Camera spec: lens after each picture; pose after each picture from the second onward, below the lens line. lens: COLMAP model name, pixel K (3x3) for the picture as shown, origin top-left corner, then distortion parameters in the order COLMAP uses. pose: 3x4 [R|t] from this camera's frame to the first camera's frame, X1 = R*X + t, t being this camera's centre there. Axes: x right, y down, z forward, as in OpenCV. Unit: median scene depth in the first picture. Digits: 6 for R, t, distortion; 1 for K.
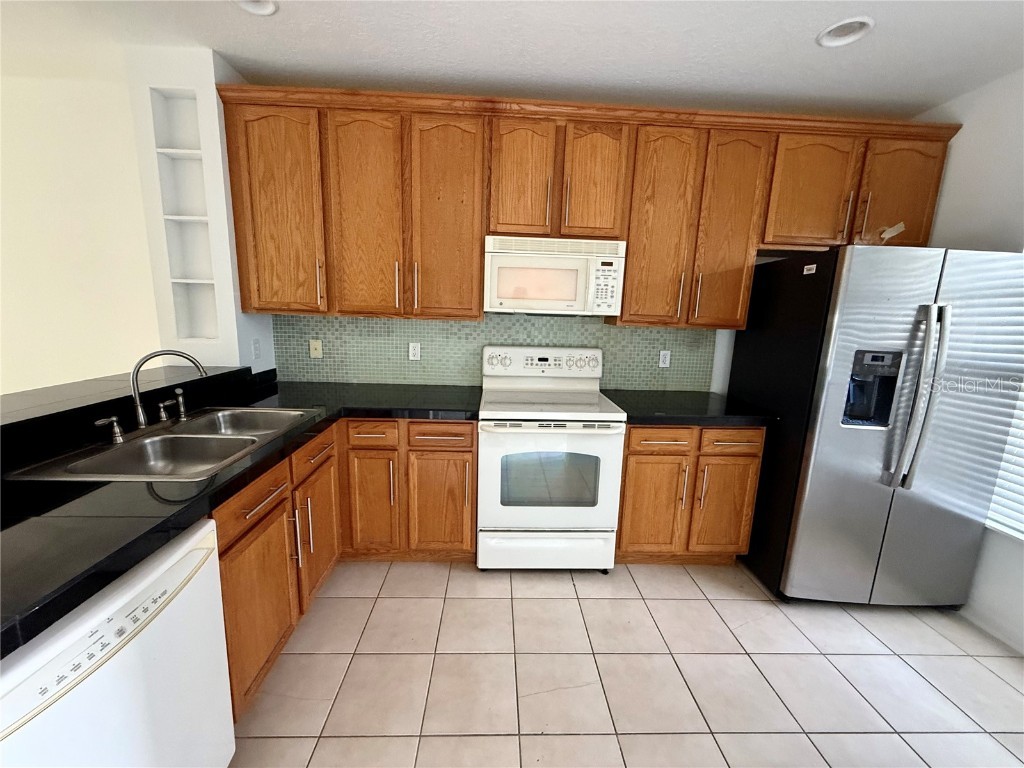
lens RADIAL K [[406.6, 0, 509.1], [0, 406.6, 386.3], [0, 0, 1]] dist [-0.001091, 0.001005]
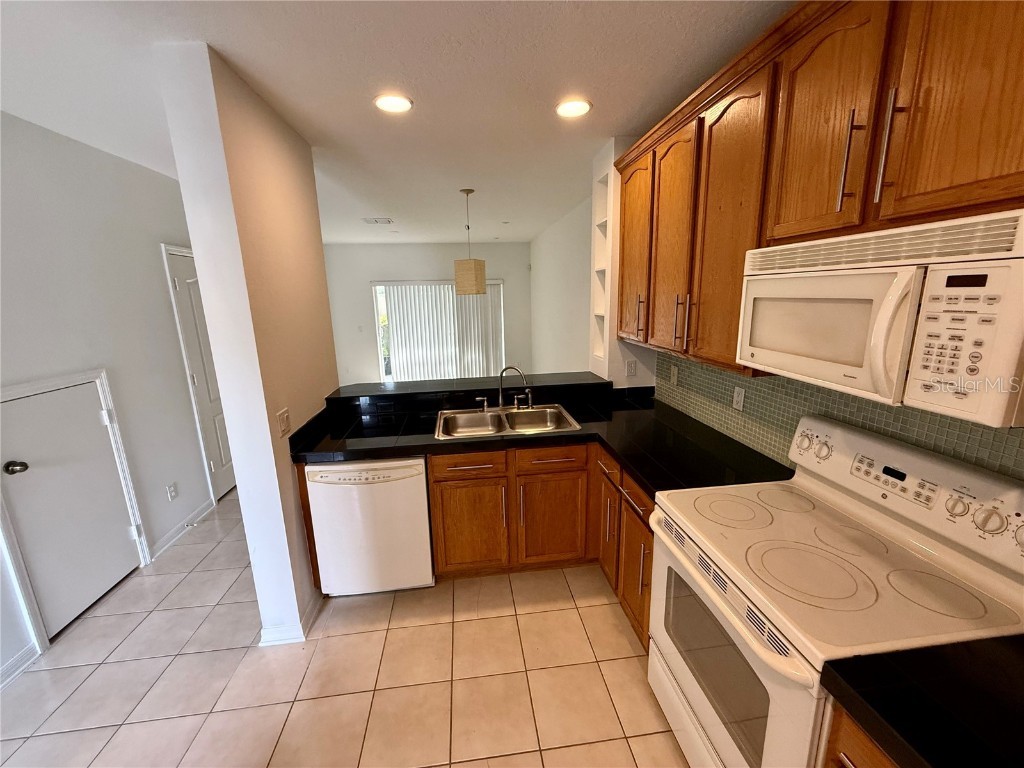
lens RADIAL K [[406.6, 0, 510.4], [0, 406.6, 384.9], [0, 0, 1]] dist [-0.001091, 0.001005]
pose [[0.086593, 0.184736, -0.978966, 0.592004], [-0.155136, 0.973170, 0.169920, -0.213771], [0.984091, 0.137159, 0.112929, 0.584425]]
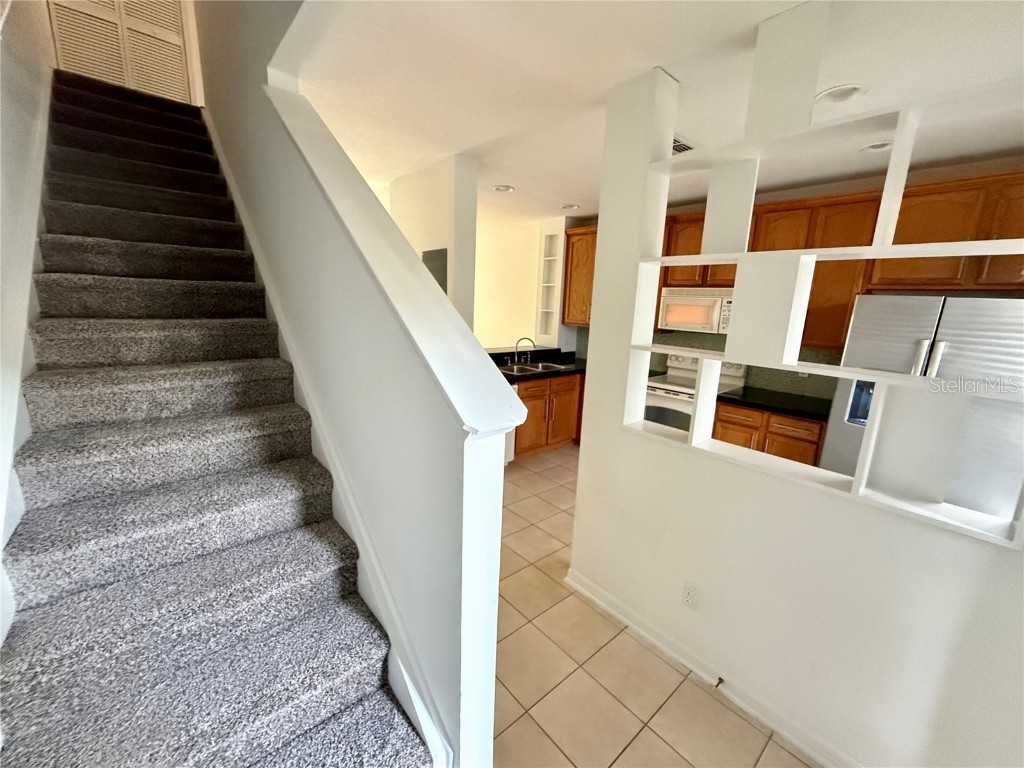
lens RADIAL K [[406.6, 0, 511.0], [0, 406.6, 386.3], [0, 0, 1]] dist [-0.001091, 0.001005]
pose [[0.629171, 0.152915, -0.762077, 0.985977], [-0.159200, 0.985023, 0.066215, 0.056563], [0.760789, 0.079662, 0.644092, -0.672752]]
